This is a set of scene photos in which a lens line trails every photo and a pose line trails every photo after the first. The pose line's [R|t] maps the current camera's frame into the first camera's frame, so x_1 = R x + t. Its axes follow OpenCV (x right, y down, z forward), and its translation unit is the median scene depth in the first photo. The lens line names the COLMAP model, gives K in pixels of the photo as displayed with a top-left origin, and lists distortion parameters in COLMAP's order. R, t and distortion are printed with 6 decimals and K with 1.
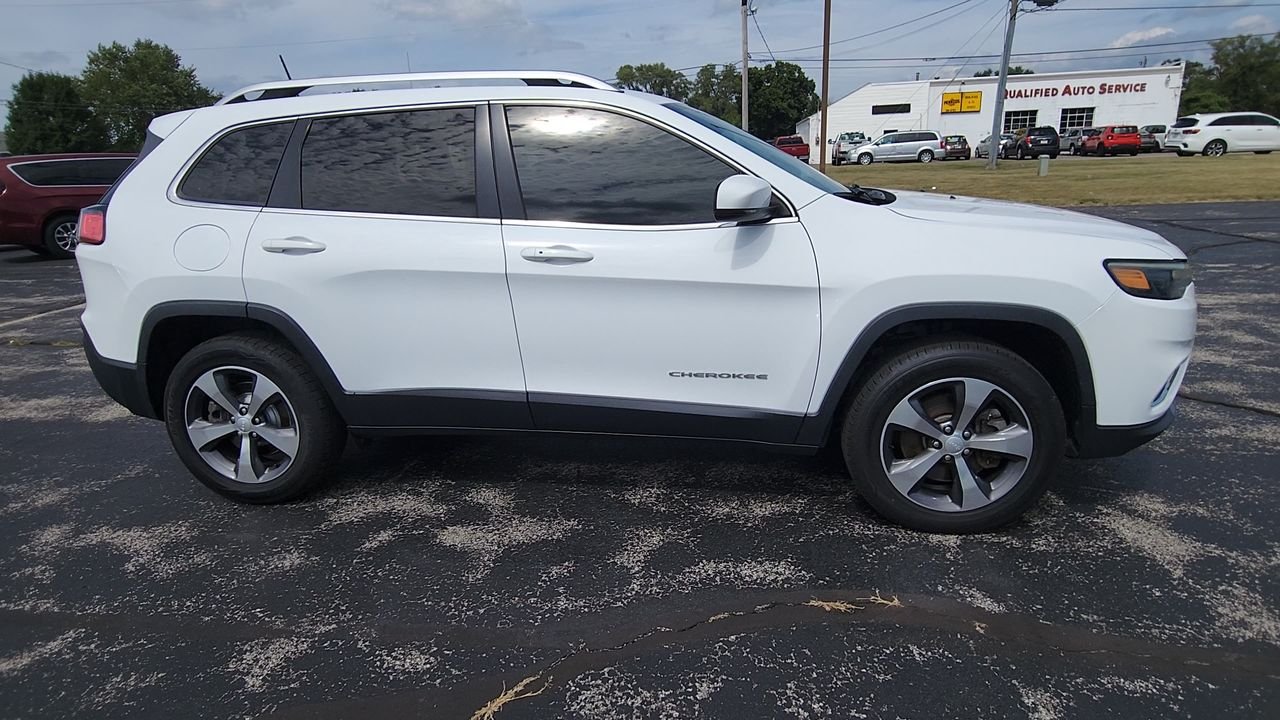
lens RADIAL K [[714.0, 0, 634.7], [0, 714.0, 365.0], [0, 0, 1]] dist [0.001799, -0.000148]
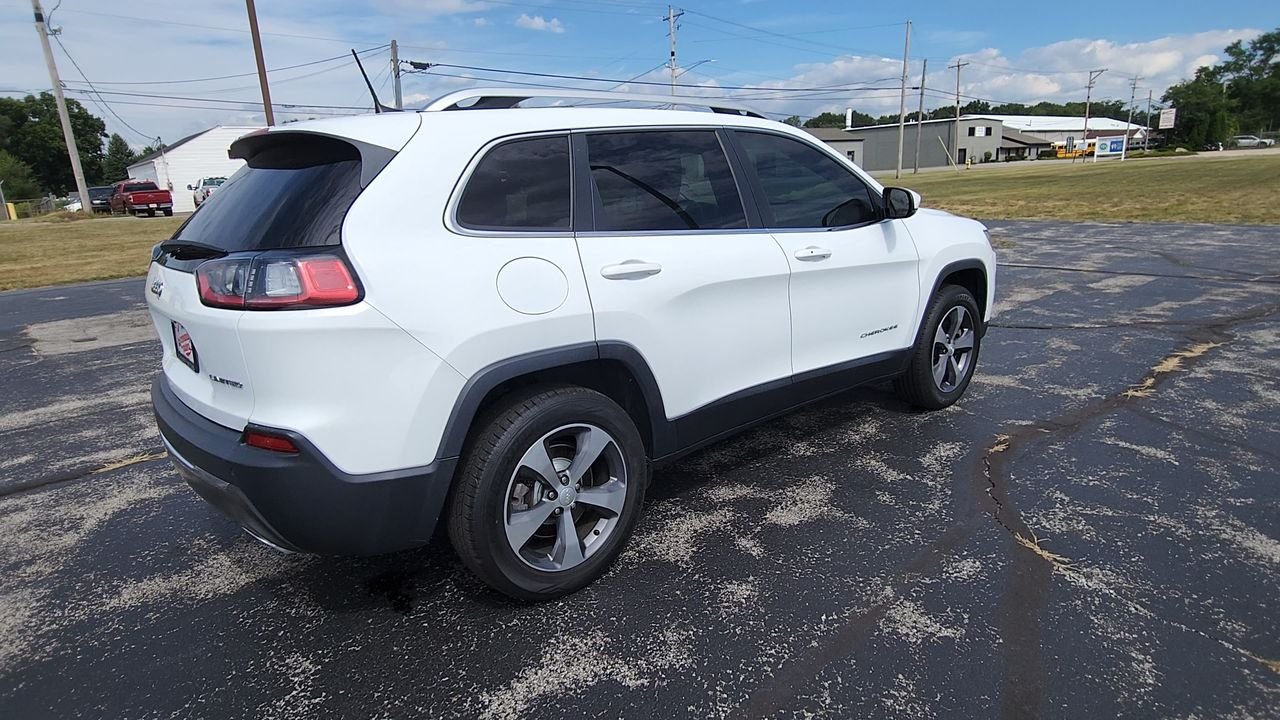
lens RADIAL K [[714.0, 0, 631.7], [0, 714.0, 358.8], [0, 0, 1]] dist [0.001799, -0.000148]
pose [[0.651664, -0.181742, 0.736413, -1.157305], [0.231843, 0.972132, 0.034754, -0.087158], [-0.722207, 0.148085, 0.675639, 0.396126]]
